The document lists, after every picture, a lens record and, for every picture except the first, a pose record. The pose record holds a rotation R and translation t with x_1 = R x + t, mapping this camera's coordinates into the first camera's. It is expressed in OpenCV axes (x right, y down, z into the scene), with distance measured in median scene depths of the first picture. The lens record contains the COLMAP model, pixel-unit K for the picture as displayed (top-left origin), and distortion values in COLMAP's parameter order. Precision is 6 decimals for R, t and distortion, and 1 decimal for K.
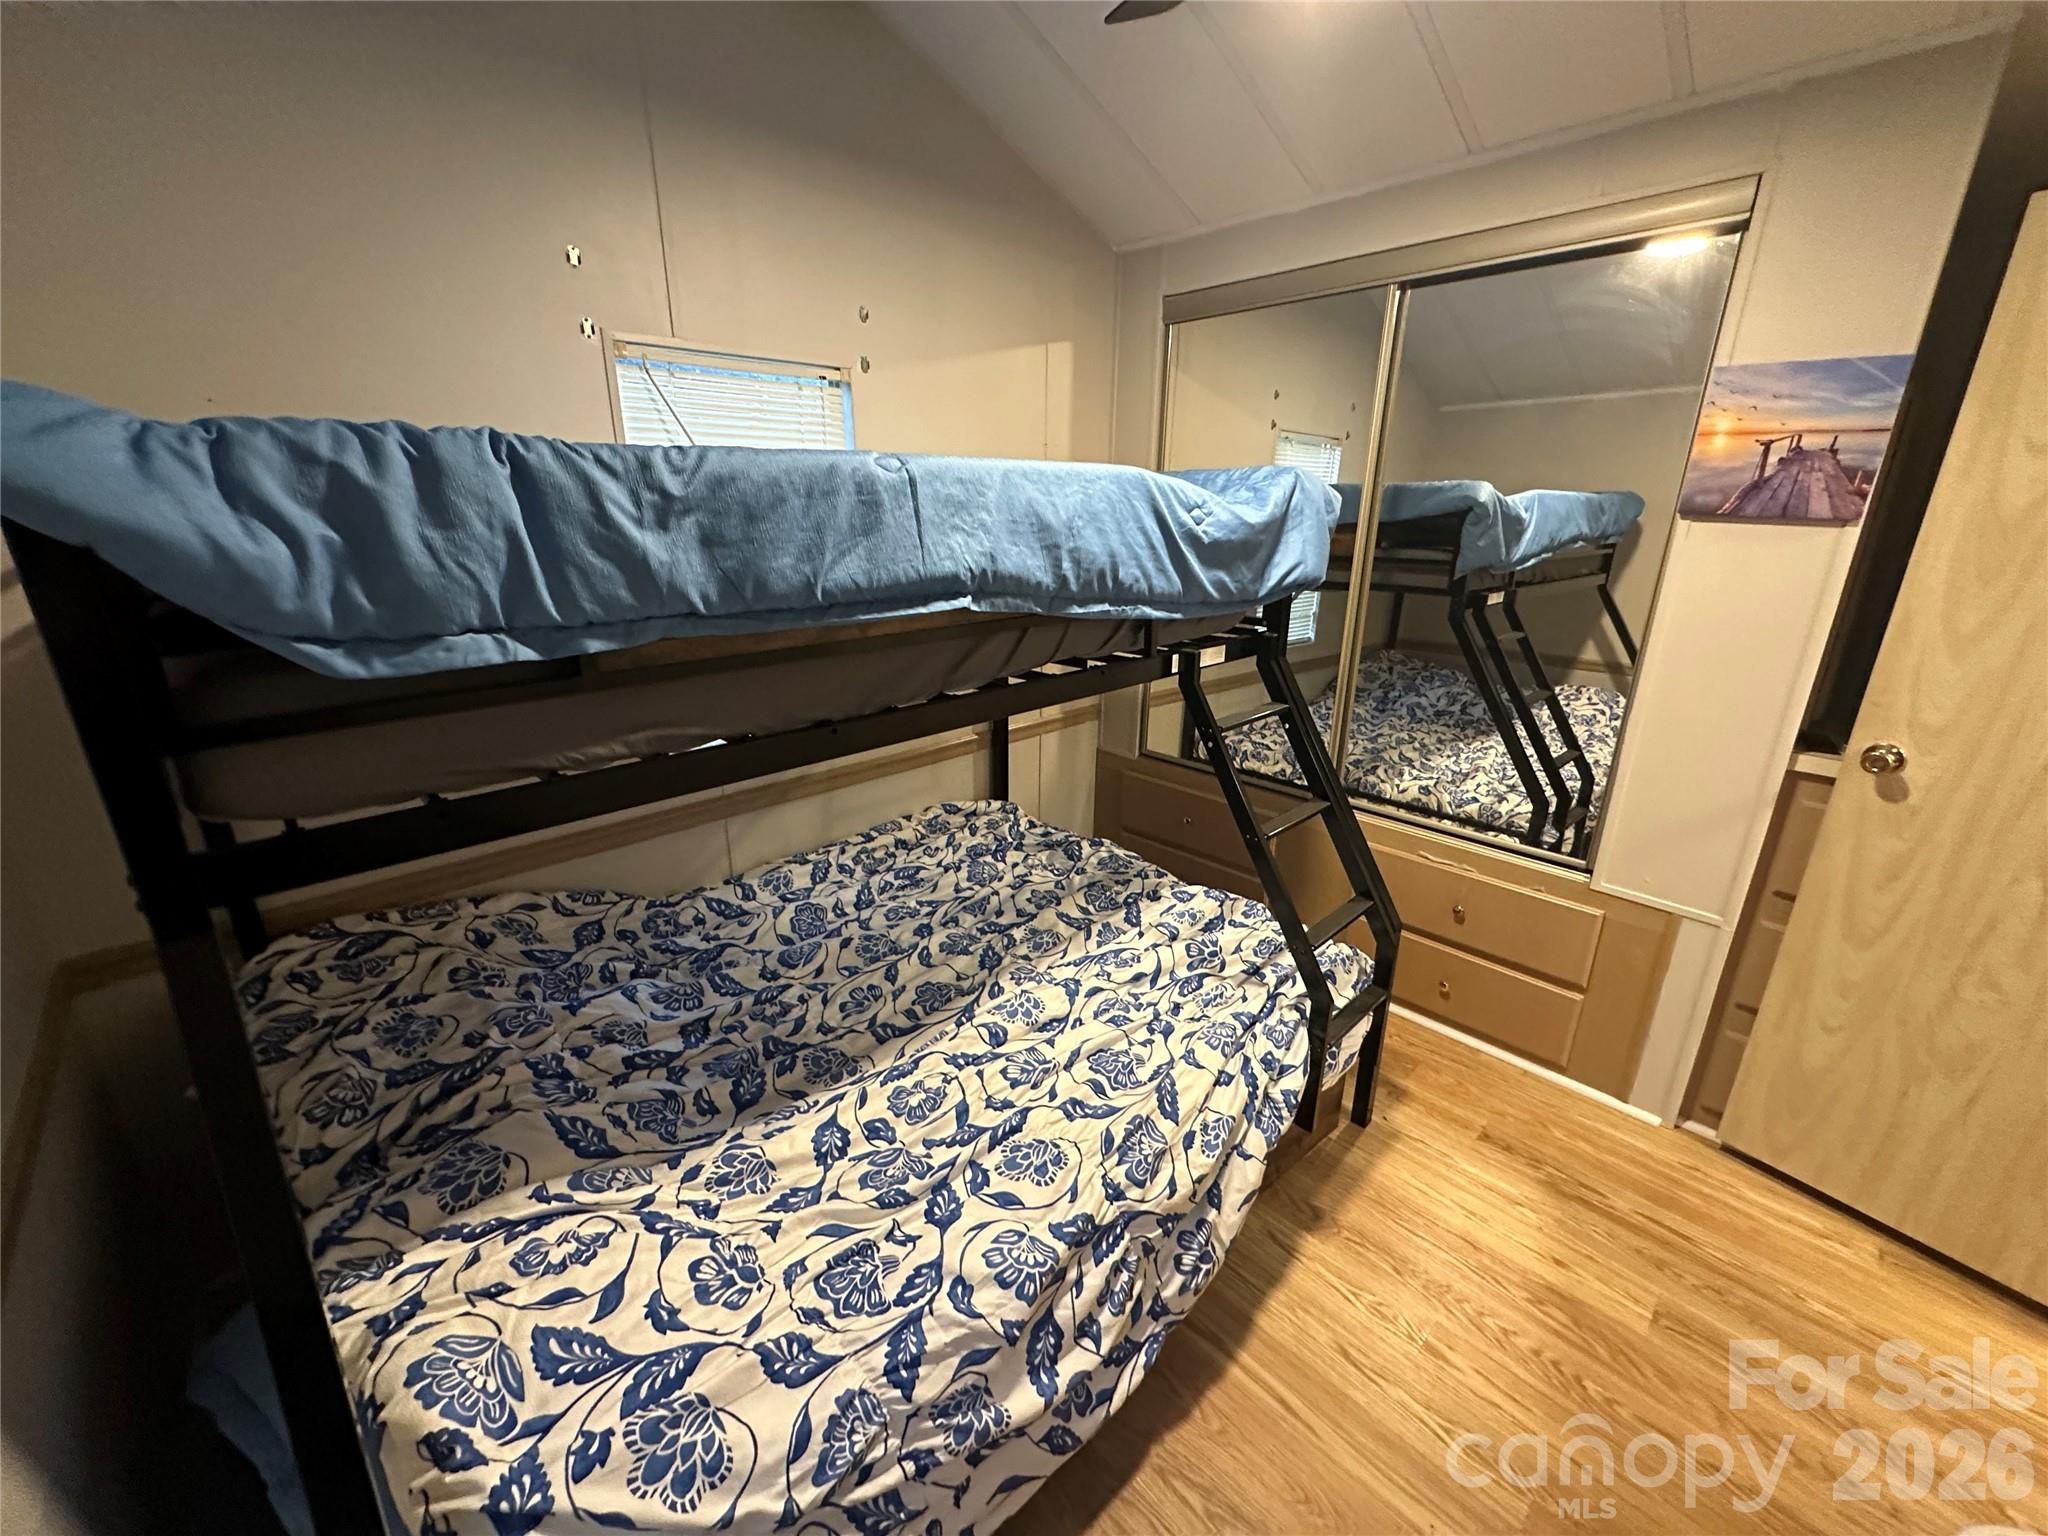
lens RADIAL K [[819.2, 0, 1030.7], [0, 819.2, 765.2], [0, 0, 1]] dist [-0.003072, 0.000085]
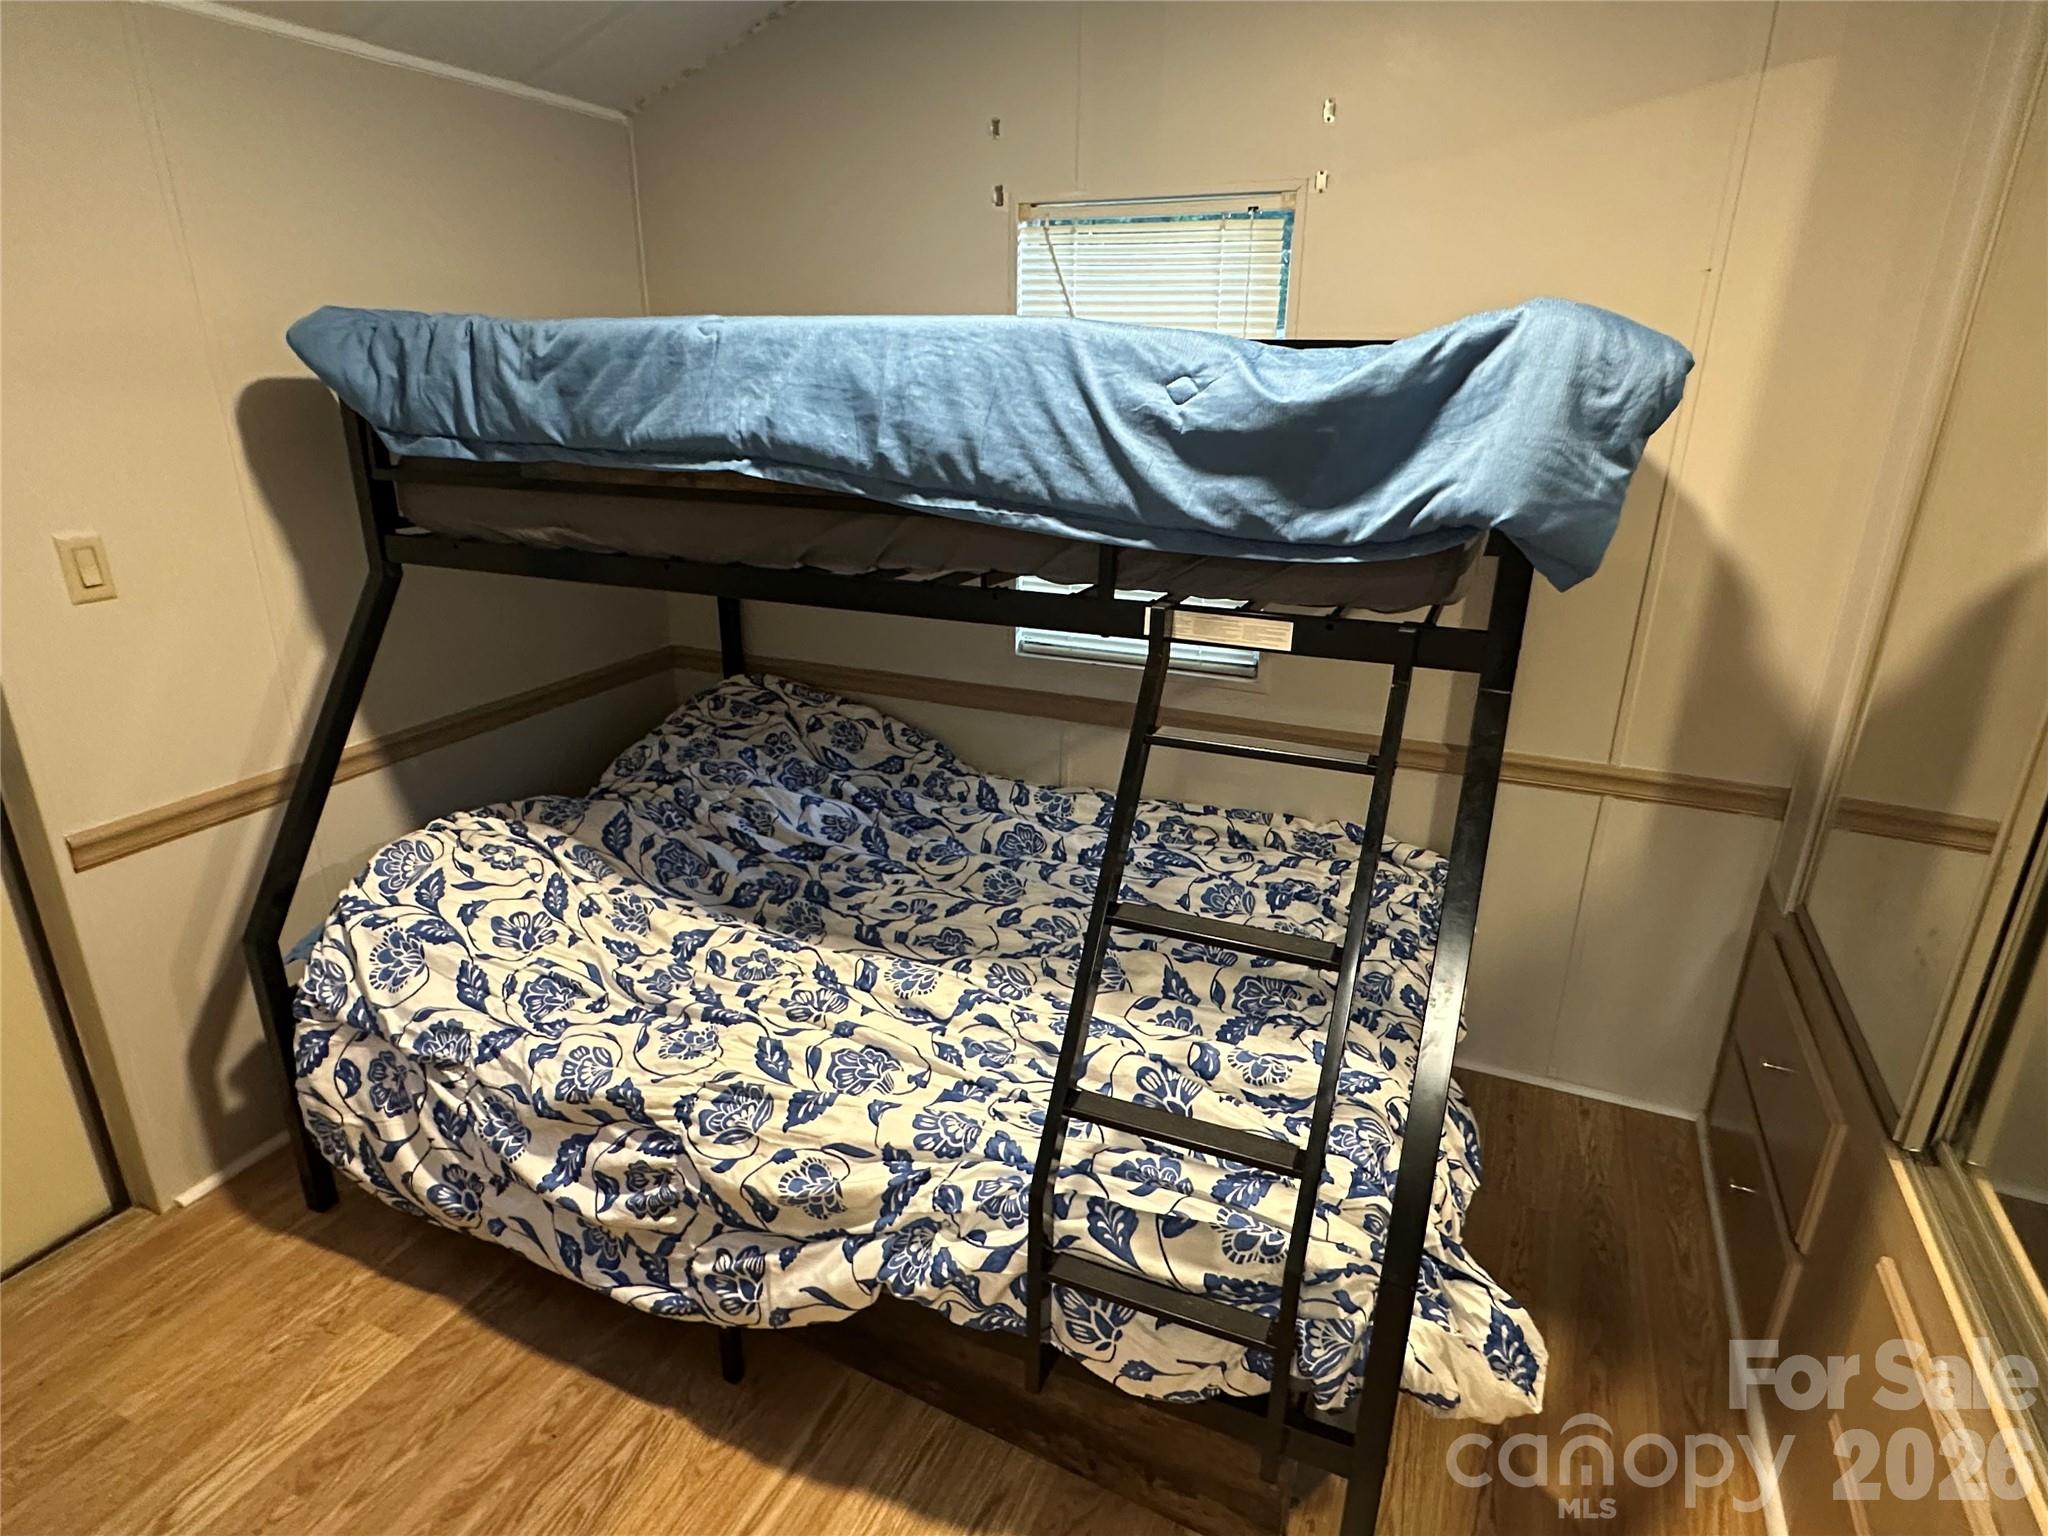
lens RADIAL K [[1143.4, 0, 1016.3], [0, 1143.4, 778.4], [0, 0, 1]] dist [-0.004517, -0.000723]
pose [[0.368884, 0.316576, -0.873901, 1.263141], [-0.296442, 0.931180, 0.212194, -0.220540], [0.880935, 0.180786, 0.437344, 0.700316]]
